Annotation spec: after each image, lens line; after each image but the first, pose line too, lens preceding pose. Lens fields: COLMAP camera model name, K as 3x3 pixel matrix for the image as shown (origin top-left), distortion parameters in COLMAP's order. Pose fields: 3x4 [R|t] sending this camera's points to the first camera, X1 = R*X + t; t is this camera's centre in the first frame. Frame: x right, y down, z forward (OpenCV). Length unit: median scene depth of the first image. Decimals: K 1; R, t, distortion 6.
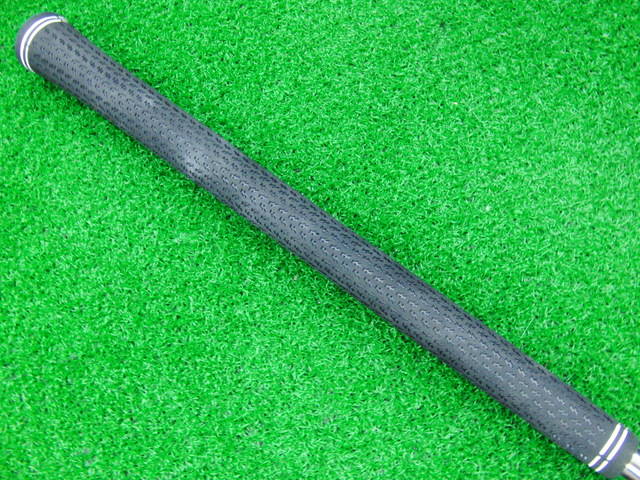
lens RADIAL K [[700.4, 0, 322.2], [0, 700.4, 238.0], [0, 0, 1]] dist [-0.038853, 0.000000]
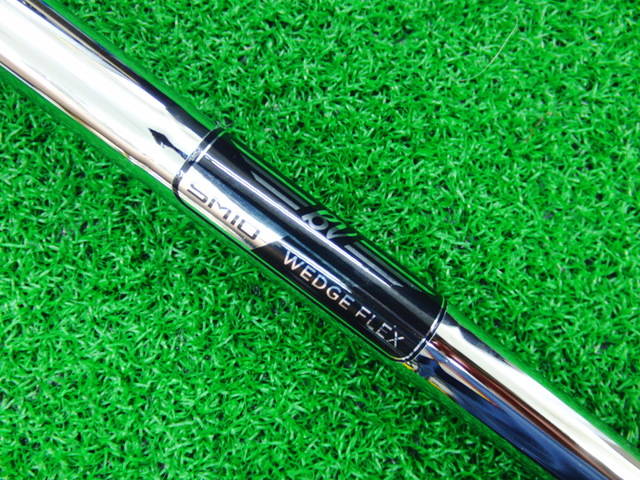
lens RADIAL K [[700.4, 0, 318.9], [0, 700.4, 236.6], [0, 0, 1]] dist [-0.038853, 0.000000]
pose [[0.990228, 0.013106, 0.138838, 0.105577], [-0.033918, 0.988313, 0.148618, 0.190501], [-0.135267, -0.151875, 0.979100, 0.533375]]
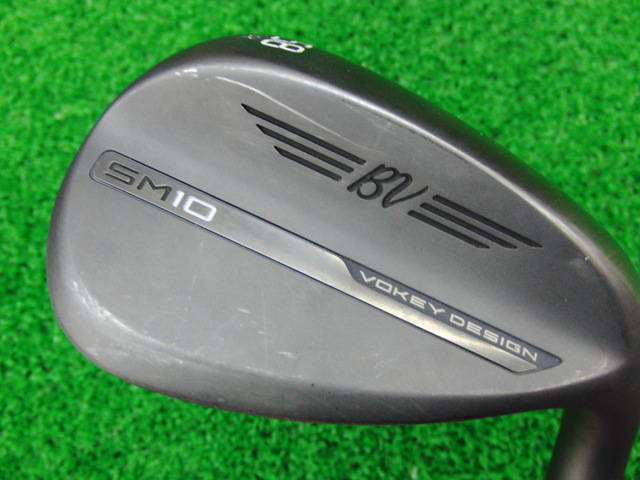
lens RADIAL K [[700.4, 0, 322.2], [0, 700.4, 244.4], [0, 0, 1]] dist [-0.038853, 0.000000]
pose [[0.976285, -0.199929, 0.083045, -0.034786], [0.194348, 0.978384, 0.070664, 0.146558], [-0.095378, -0.052849, 0.994037, 0.291581]]
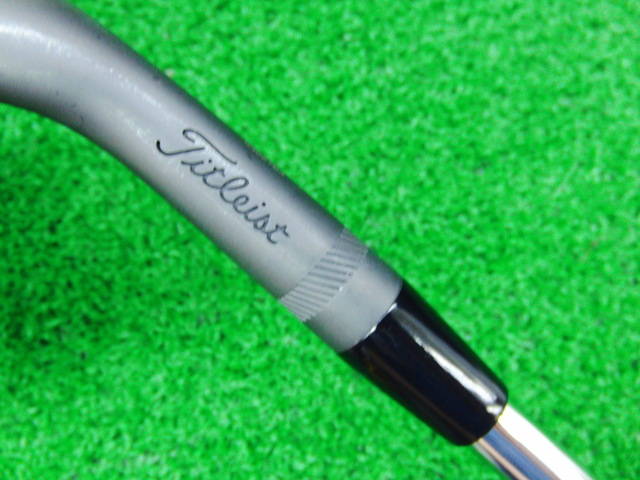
lens RADIAL K [[700.4, 0, 318.9], [0, 700.4, 236.6], [0, 0, 1]] dist [-0.038853, 0.000000]
pose [[0.995007, 0.060681, 0.079243, 0.049720], [-0.067252, 0.994272, 0.083063, 0.141271], [-0.073749, -0.087978, 0.993389, 0.440841]]
